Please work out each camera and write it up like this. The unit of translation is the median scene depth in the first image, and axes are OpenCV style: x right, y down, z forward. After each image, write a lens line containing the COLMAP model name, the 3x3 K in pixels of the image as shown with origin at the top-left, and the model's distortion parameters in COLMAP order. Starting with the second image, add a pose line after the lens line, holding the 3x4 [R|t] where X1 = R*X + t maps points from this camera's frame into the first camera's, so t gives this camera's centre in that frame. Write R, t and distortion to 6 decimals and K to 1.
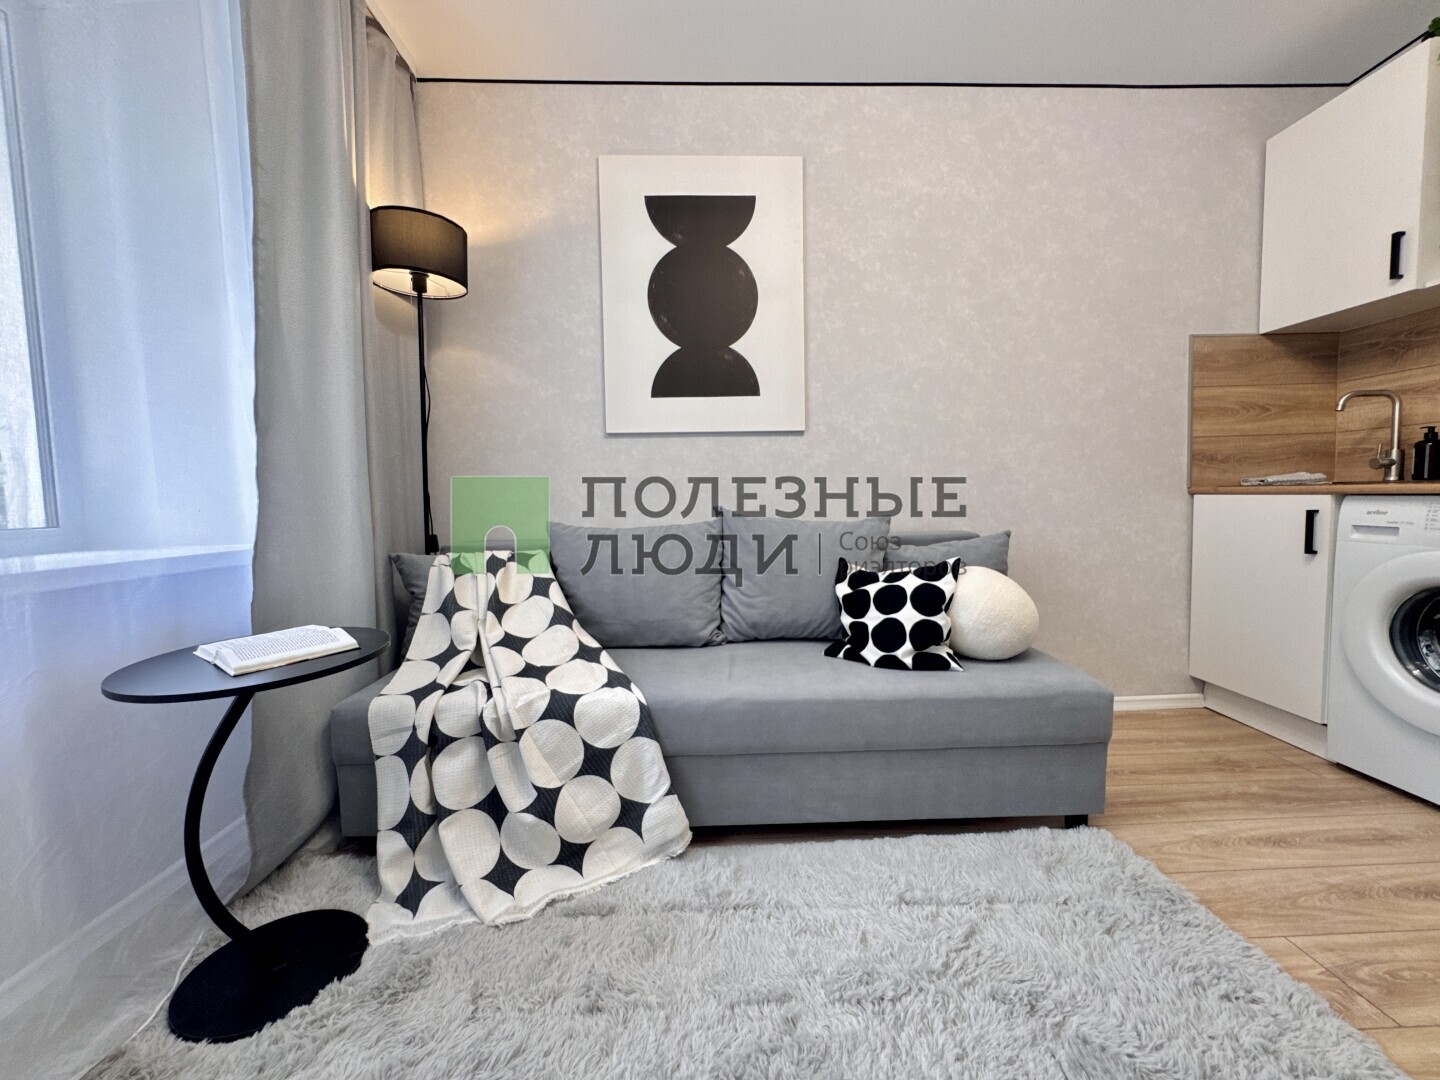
lens RADIAL K [[580.2, 0, 720.0], [0, 580.2, 540.0], [0, 0, 1]] dist [-0.003684, 0.000280]
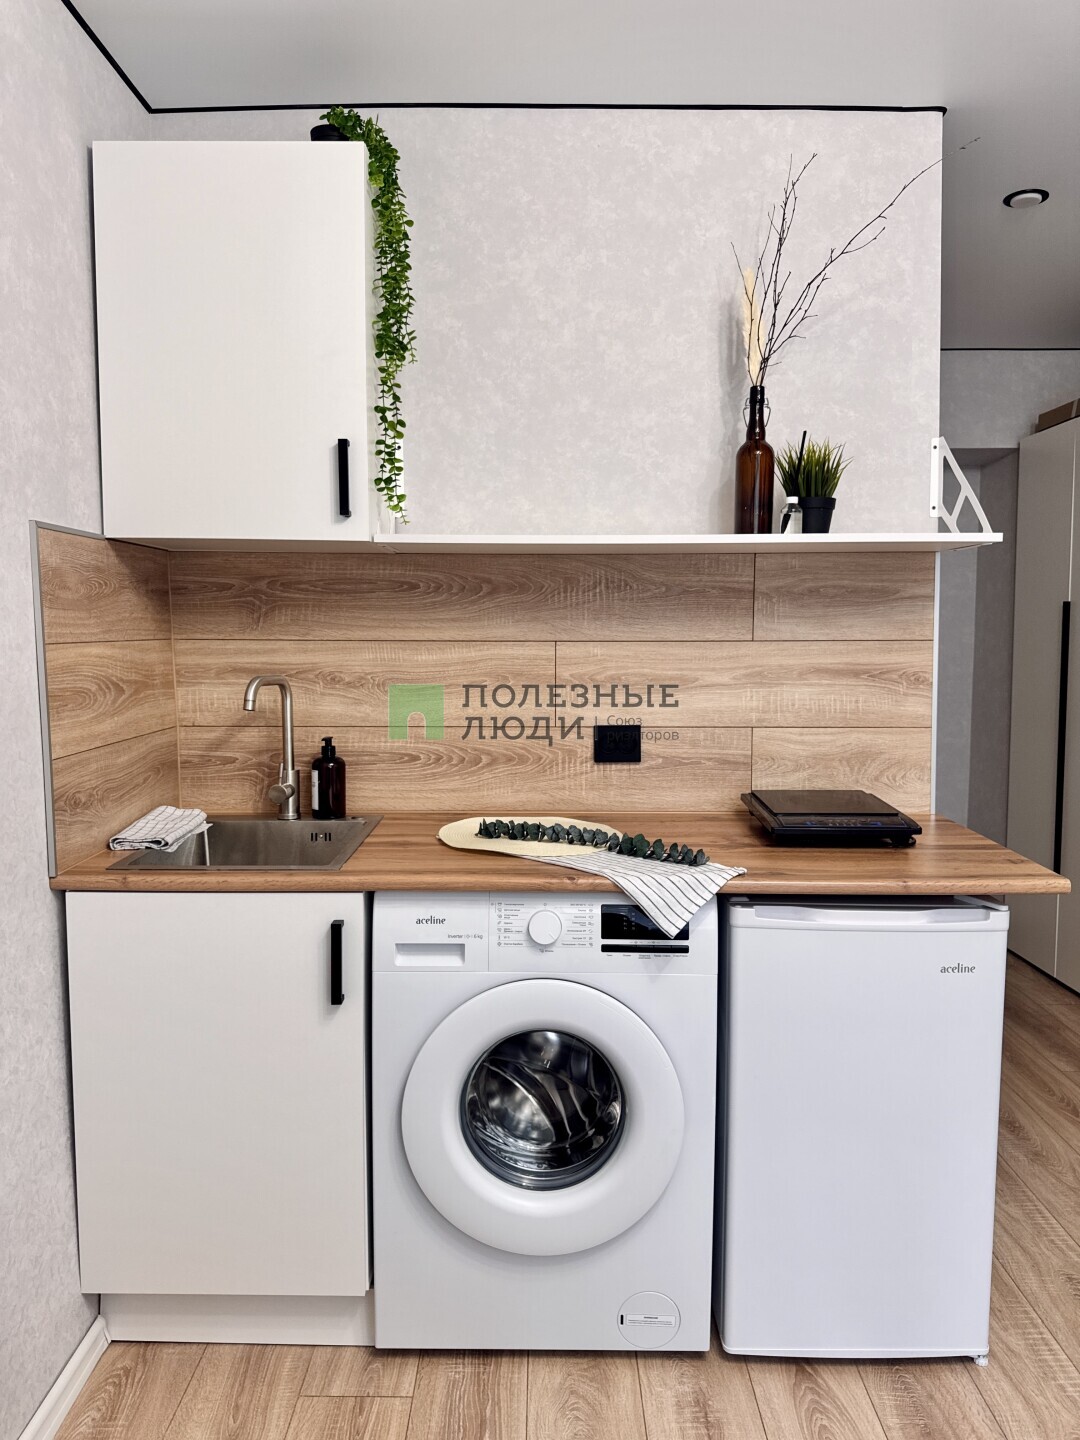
lens RADIAL K [[1020.7, 0, 540.0], [0, 1020.7, 720.0], [0, 0, 1]] dist [0.109498, -0.157111]
pose [[0.025454, -0.058581, 0.997958, 0.082938], [0.069496, 0.995970, 0.056692, -0.299684], [-0.997257, 0.067911, 0.029423, 0.817063]]
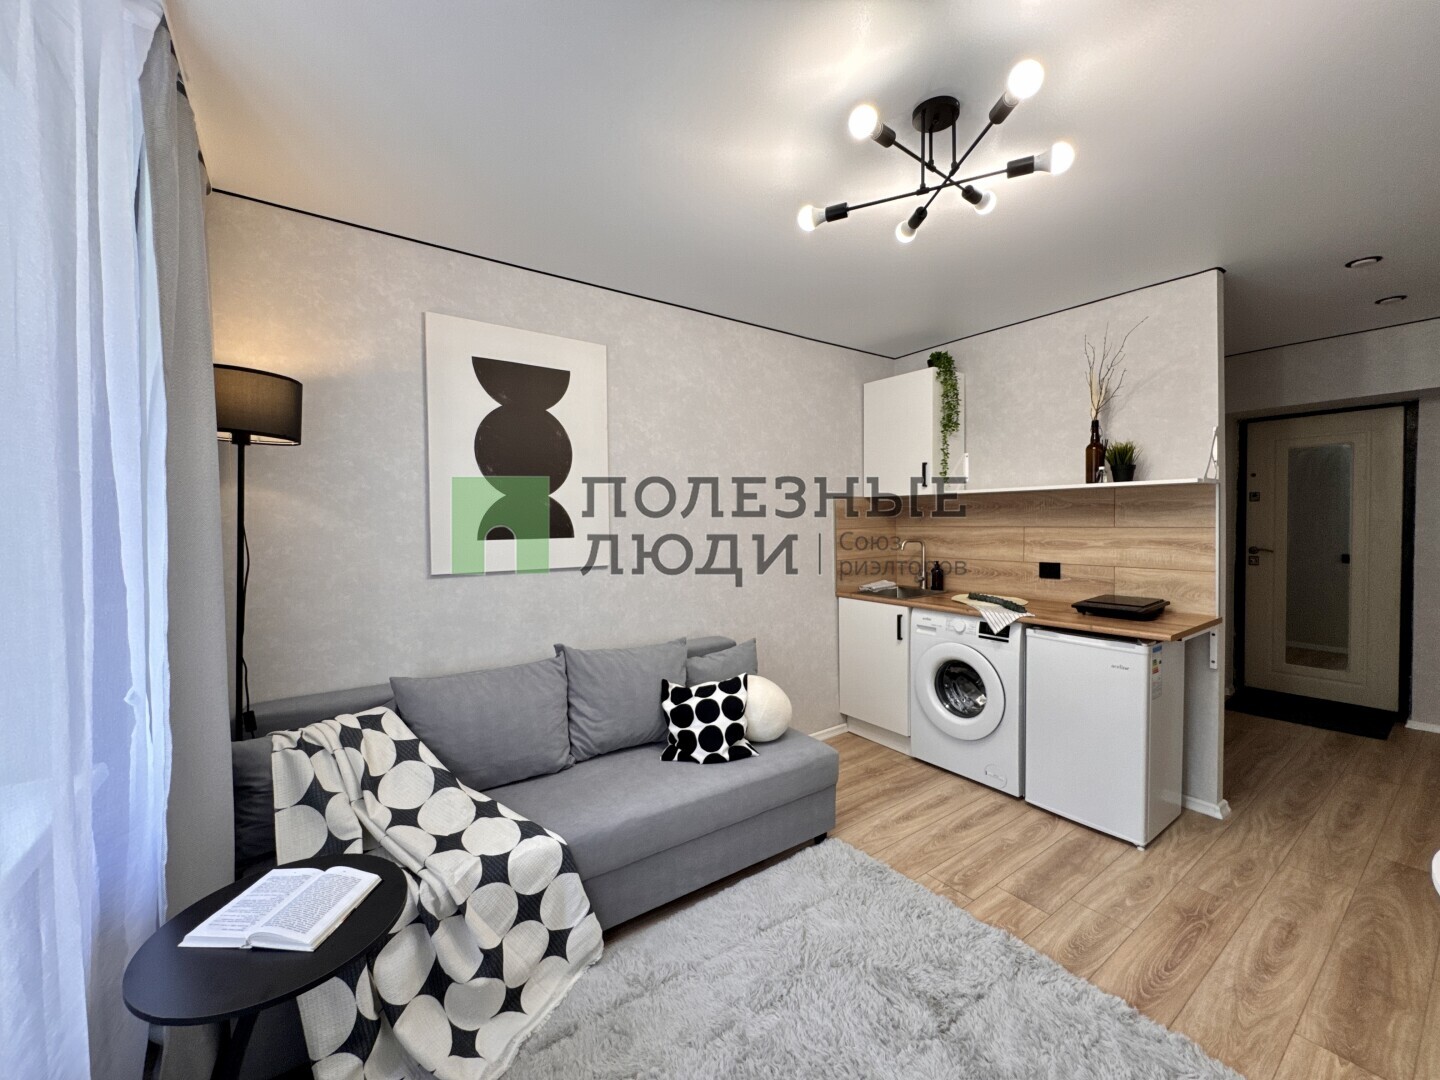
lens RADIAL K [[580.2, 0, 720.0], [0, 580.2, 540.0], [0, 0, 1]] dist [-0.003684, 0.000280]
pose [[0.827680, -0.003702, 0.561188, -0.440375], [0.030941, 0.998758, -0.039046, -0.240552], [-0.560346, 0.049681, 0.826767, -0.171794]]
